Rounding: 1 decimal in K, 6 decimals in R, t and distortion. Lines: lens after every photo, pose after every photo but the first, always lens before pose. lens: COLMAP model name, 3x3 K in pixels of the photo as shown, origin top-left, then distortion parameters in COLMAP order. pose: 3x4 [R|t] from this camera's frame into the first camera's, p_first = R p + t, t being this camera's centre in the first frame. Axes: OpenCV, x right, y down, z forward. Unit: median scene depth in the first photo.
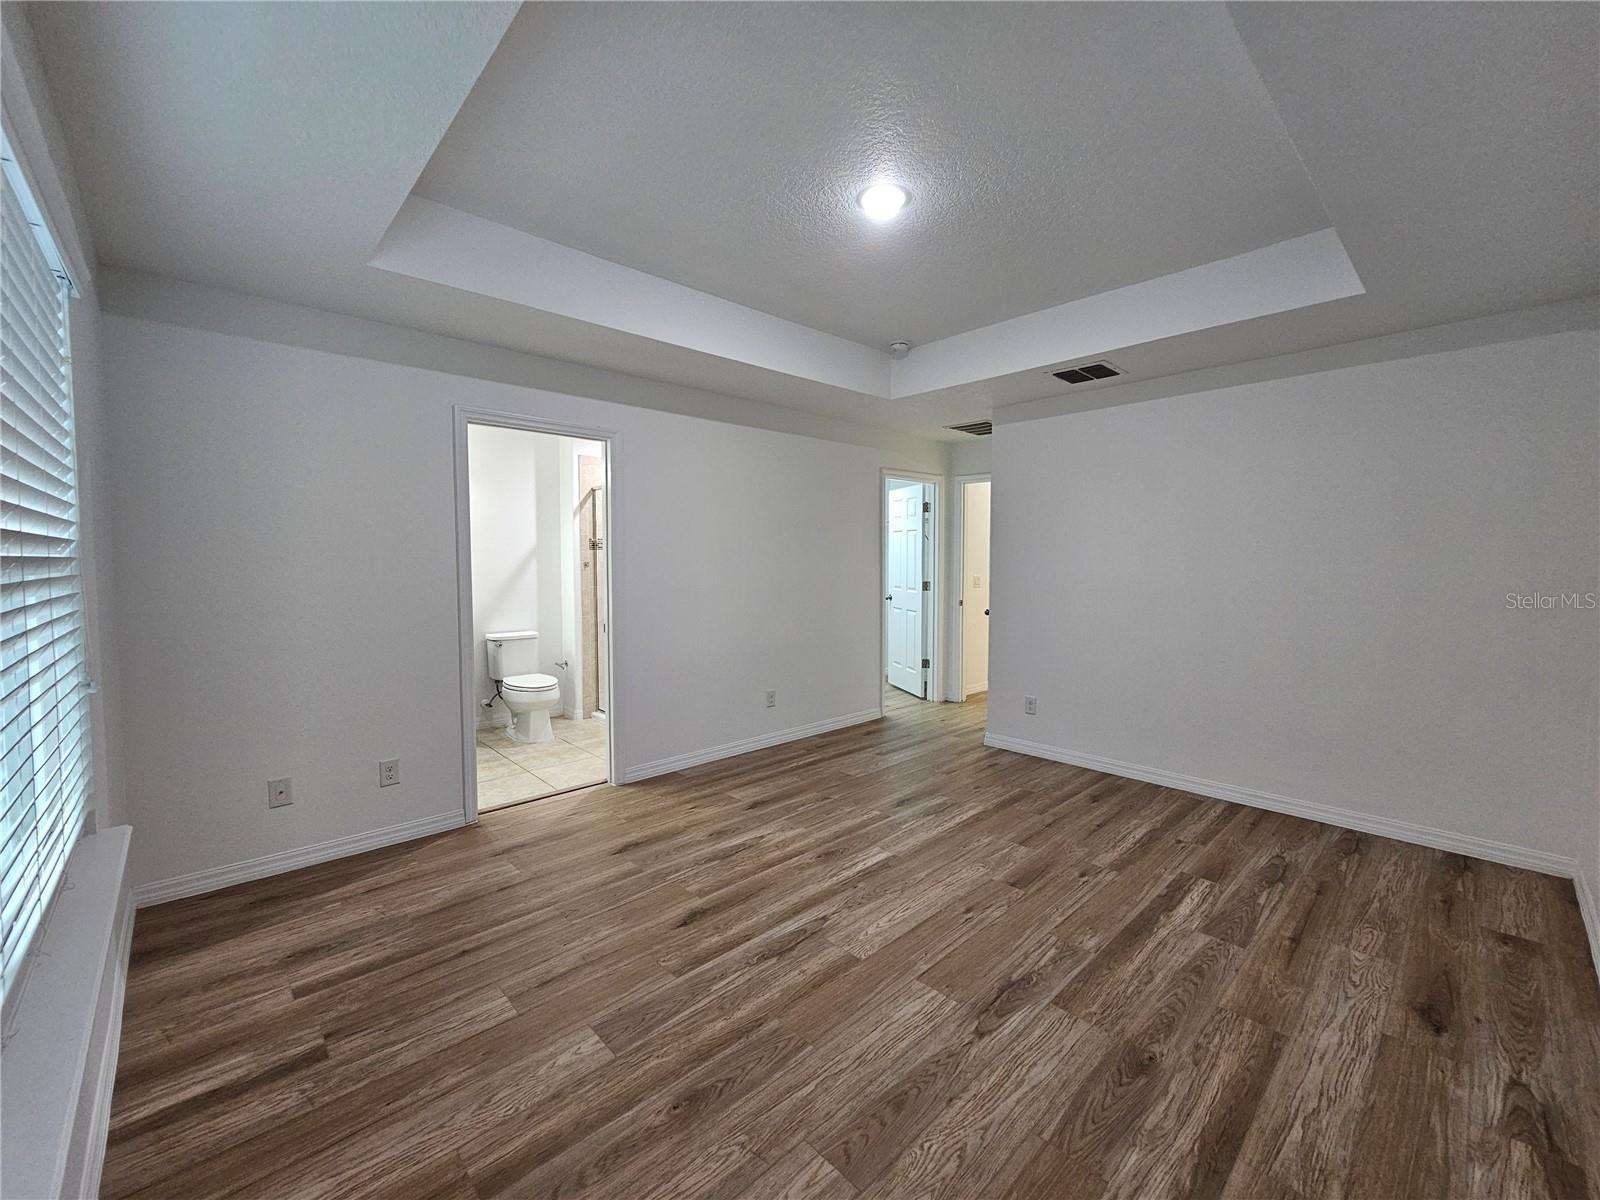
lens RADIAL K [[654.1, 0, 795.3], [0, 654.1, 600.0], [0, 0, 1]] dist [0.002926, -0.001133]
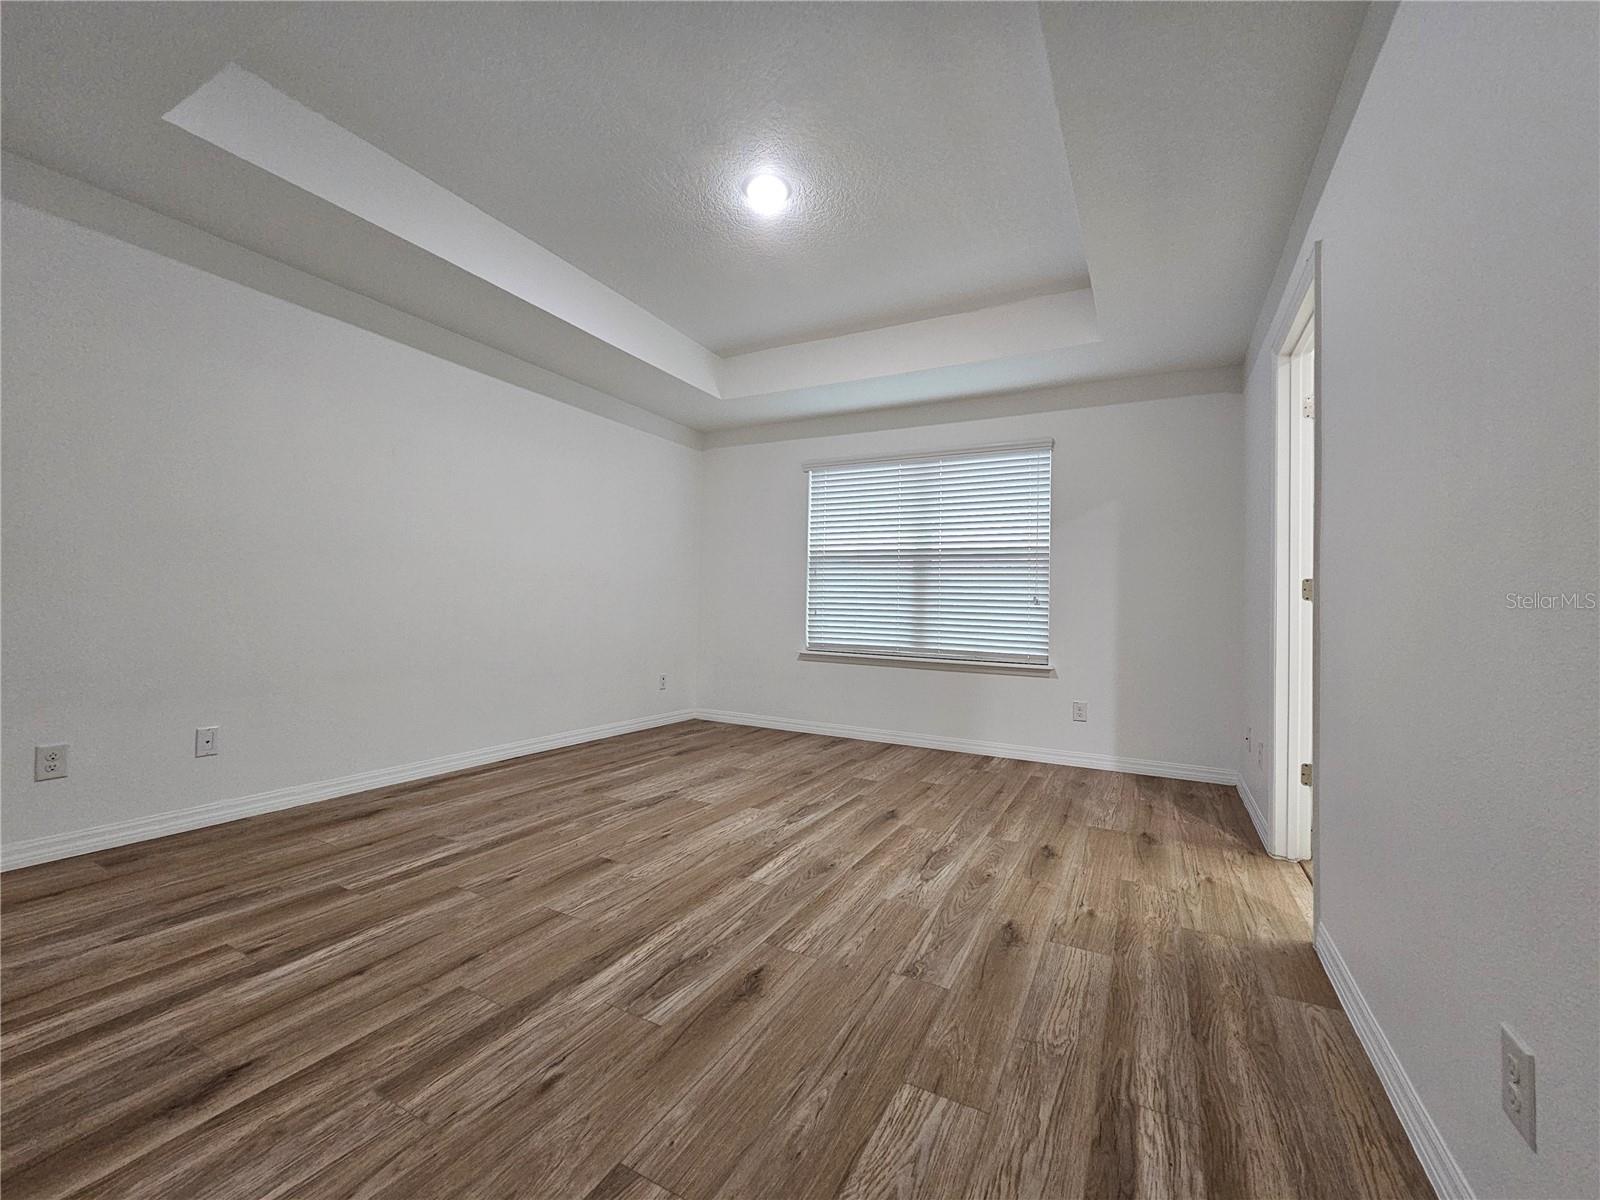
lens RADIAL K [[654.1, 0, 798.2], [0, 654.1, 612.2], [0, 0, 1]] dist [0.002926, -0.001133]
pose [[-0.945899, -0.020833, -0.323792, 0.351392], [-0.046227, 0.996409, 0.070933, 0.019383], [0.321152, 0.082063, -0.943465, 1.744691]]
